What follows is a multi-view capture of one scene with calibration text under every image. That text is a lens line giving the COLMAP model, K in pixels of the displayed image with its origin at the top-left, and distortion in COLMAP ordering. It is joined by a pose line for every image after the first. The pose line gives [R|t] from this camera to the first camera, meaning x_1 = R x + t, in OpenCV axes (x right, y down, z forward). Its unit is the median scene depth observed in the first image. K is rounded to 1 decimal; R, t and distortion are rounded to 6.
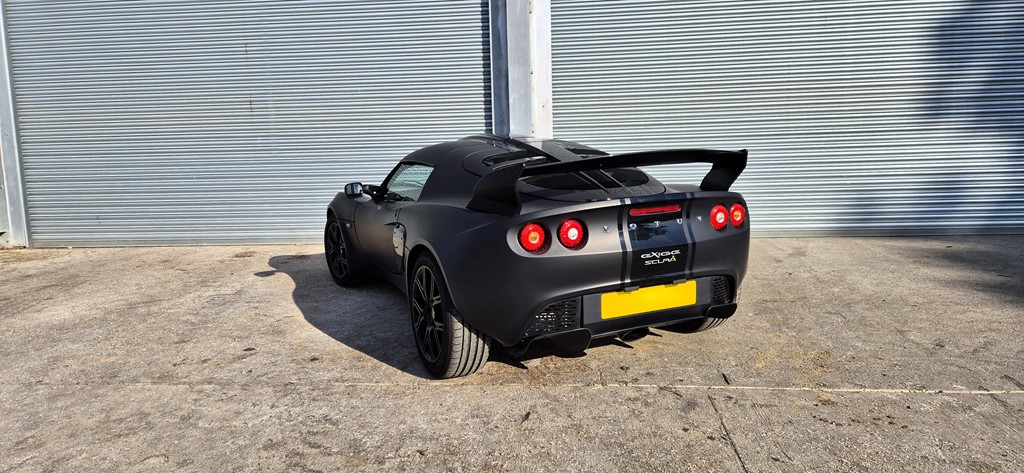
lens RADIAL K [[681.8, 0, 505.6], [0, 681.8, 225.5], [0, 0, 1]] dist [0.080936, -0.078583]
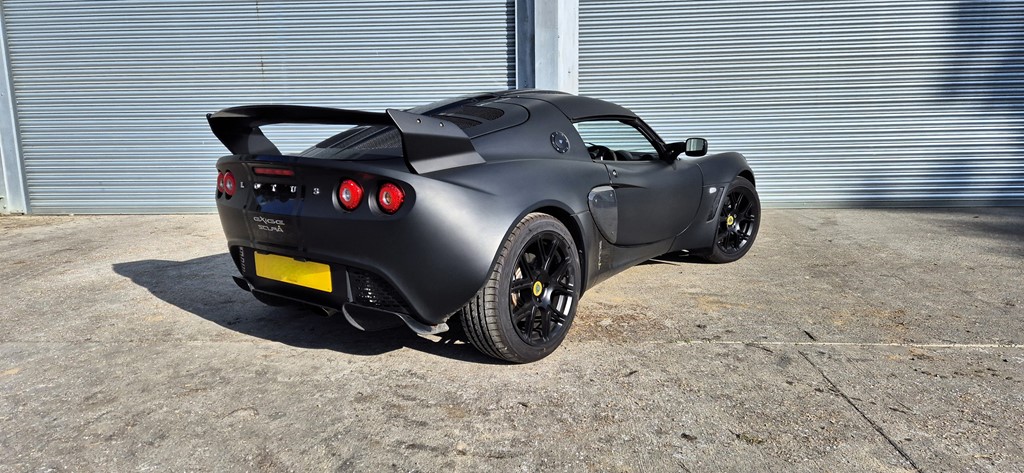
lens RADIAL K [[679.7, 0, 510.6], [0, 679.7, 243.9], [0, 0, 1]] dist [0.085117, -0.082022]
pose [[0.999234, 0.005535, 0.038750, -0.141630], [-0.007535, 0.998636, 0.051657, 0.043935], [-0.038411, -0.051909, 0.997913, 0.044167]]
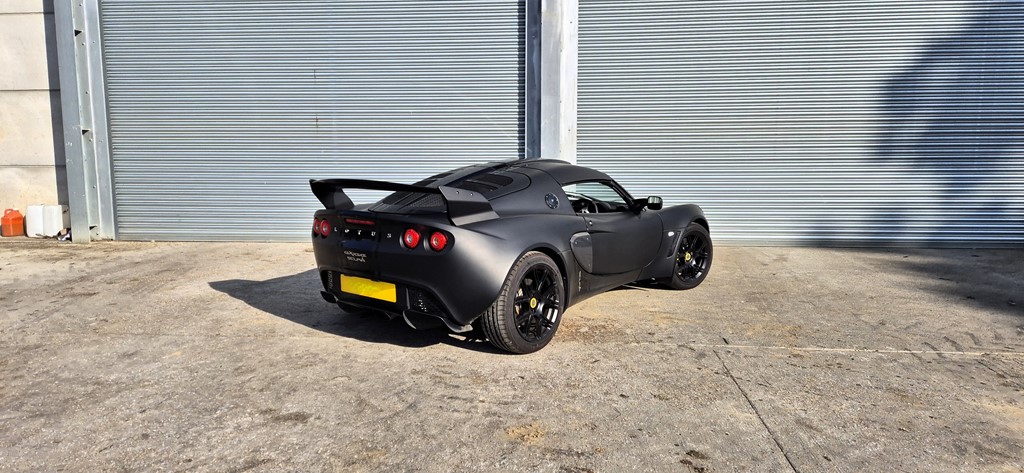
lens RADIAL K [[677.7, 0, 507.2], [0, 677.7, 233.7], [0, 0, 1]] dist [0.086768, -0.084440]
pose [[0.999567, 0.024233, 0.016667, -0.146504], [-0.024205, 0.999705, -0.001881, 0.019039], [-0.016707, 0.001477, 0.999859, -0.366921]]
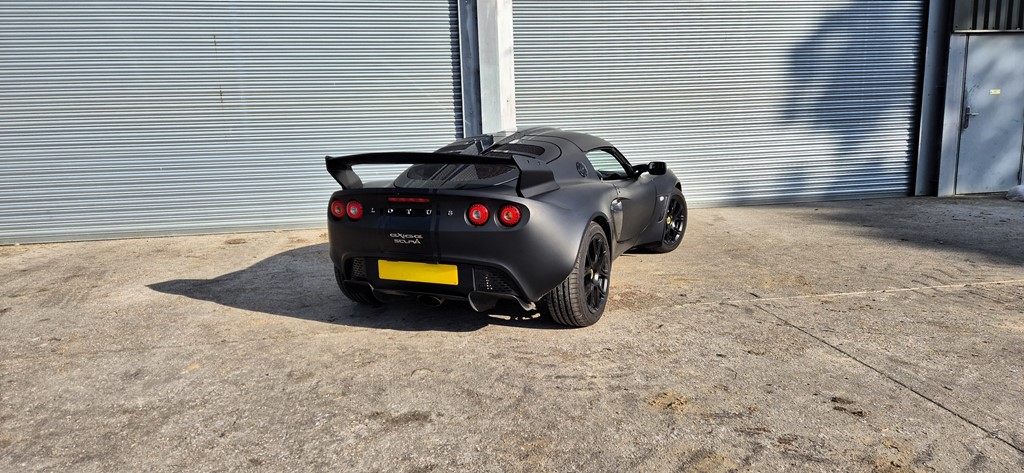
lens RADIAL K [[676.3, 0, 521.5], [0, 676.3, 248.2], [0, 0, 1]] dist [0.088879, -0.084978]
pose [[0.962327, -0.048544, 0.267525, -0.526353], [0.035892, 0.998003, 0.051985, 0.030030], [-0.269514, -0.040425, 0.962148, -0.246419]]
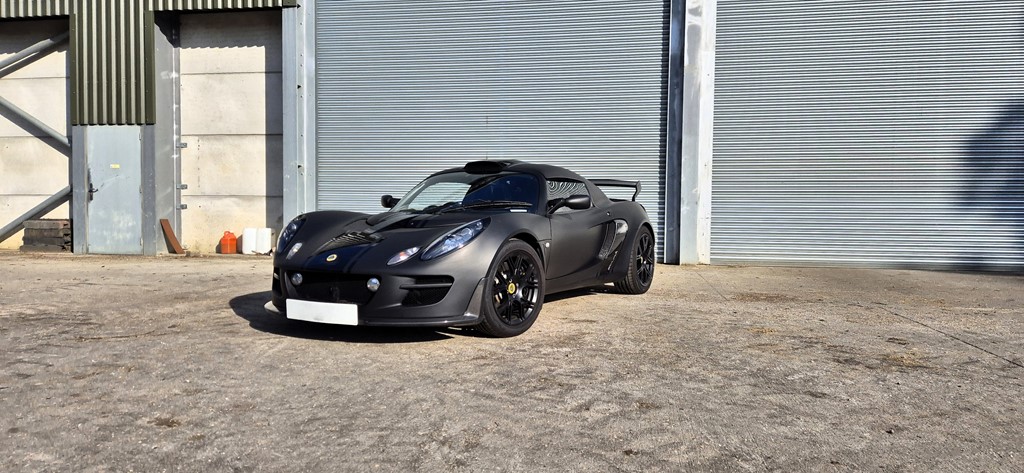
lens RADIAL K [[674.9, 0, 521.2], [0, 674.9, 244.7], [0, 0, 1]] dist [0.084079, -0.076644]
pose [[0.997361, 0.041797, -0.059371, -0.494712], [-0.047004, 0.994903, -0.089208, 0.267699], [0.055339, 0.091763, 0.994242, -0.784563]]
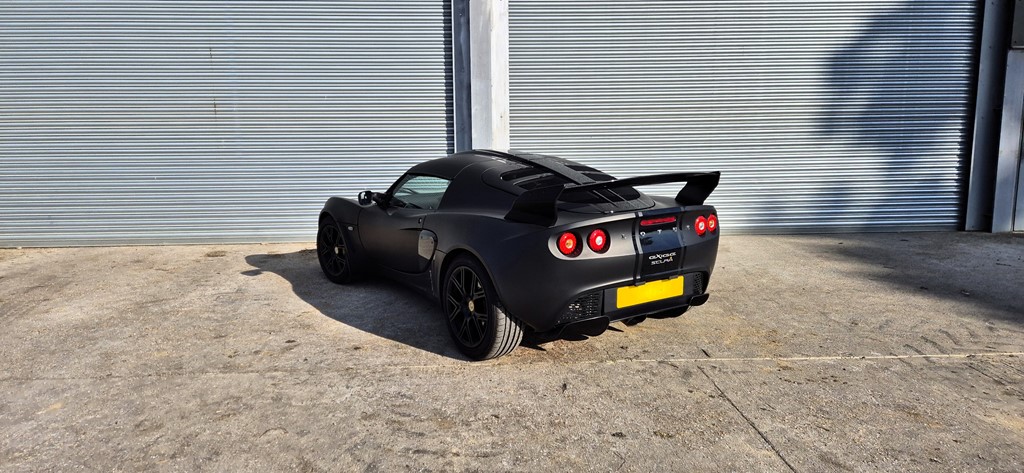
lens RADIAL K [[678.6, 0, 502.2], [0, 678.6, 230.8], [0, 0, 1]] dist [0.084138, -0.079348]
pose [[0.988909, -0.003025, 0.148493, -0.233155], [0.000209, 0.999820, 0.018975, -0.026133], [-0.148523, -0.018734, 0.988731, -0.182344]]
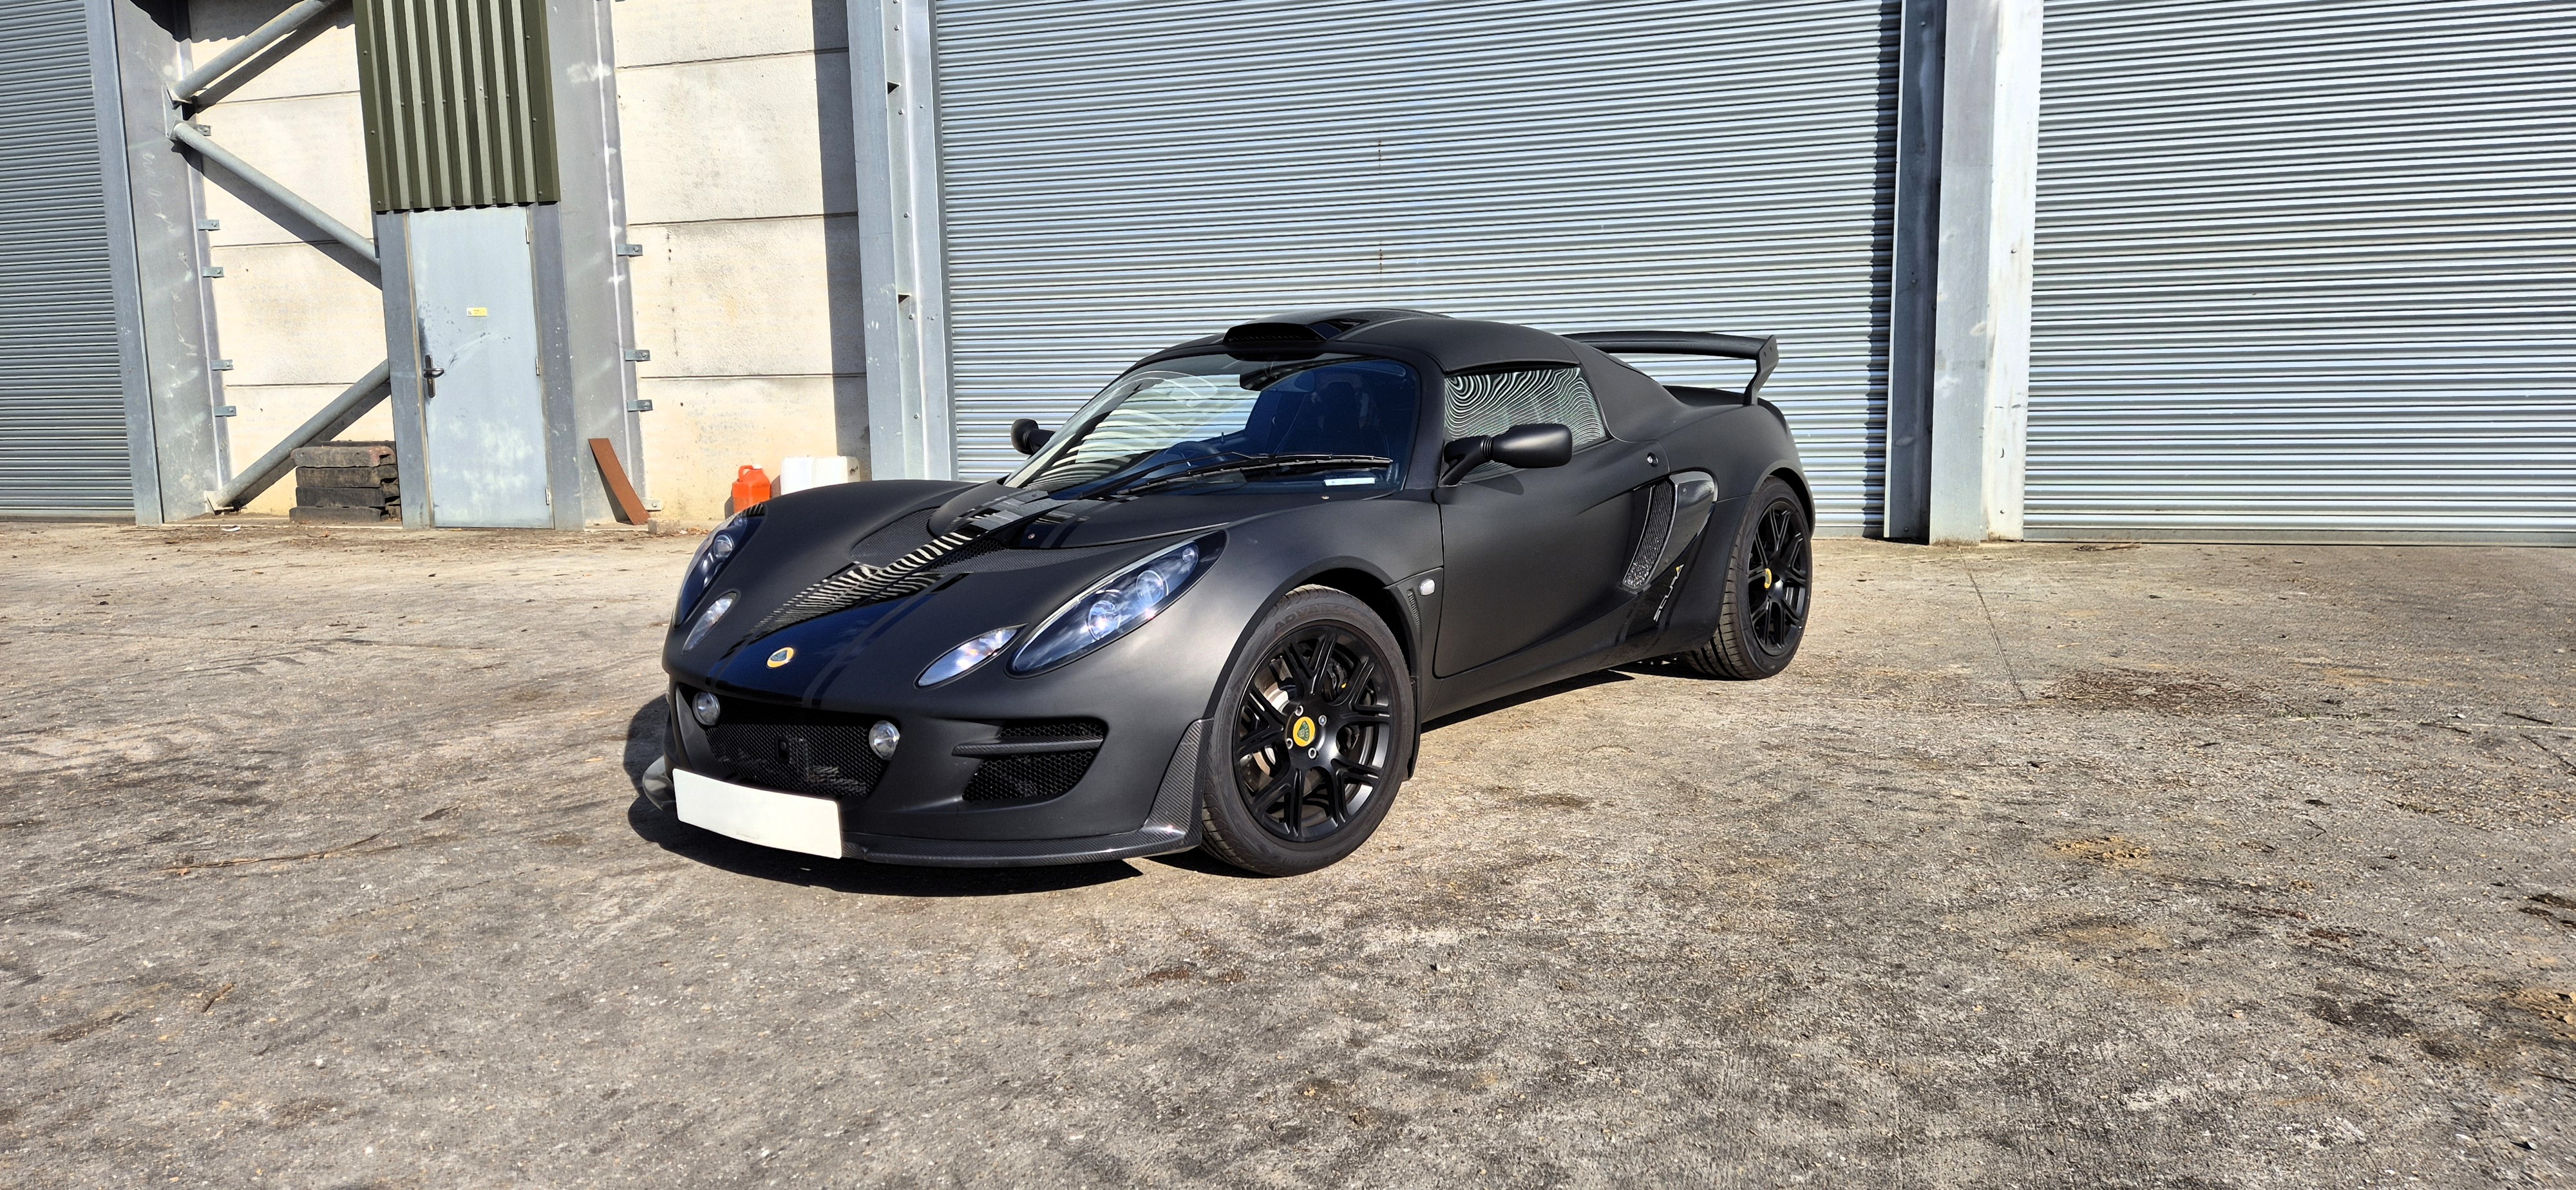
lens RADIAL K [[1704.6, 0, 1276.0], [0, 1704.6, 588.1], [0, 0, 1]] dist [0.086768, -0.084440]
pose [[0.974836, 0.037131, -0.219808, -0.368381], [-0.036039, 0.999310, 0.008980, 0.138780], [0.219990, -0.000832, 0.975502, -0.586668]]
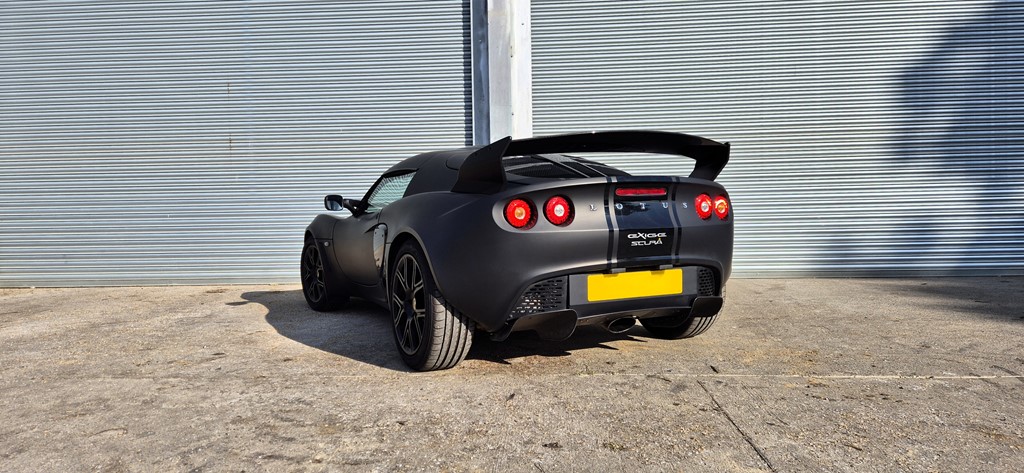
lens RADIAL K [[679.9, 0, 506.0], [0, 679.9, 234.1], [0, 0, 1]] dist [0.085664, -0.083446]
pose [[0.999332, 0.010778, 0.034927, -0.010963], [-0.007056, 0.994448, -0.104988, 0.133746], [-0.035864, 0.104672, 0.993860, 0.023494]]
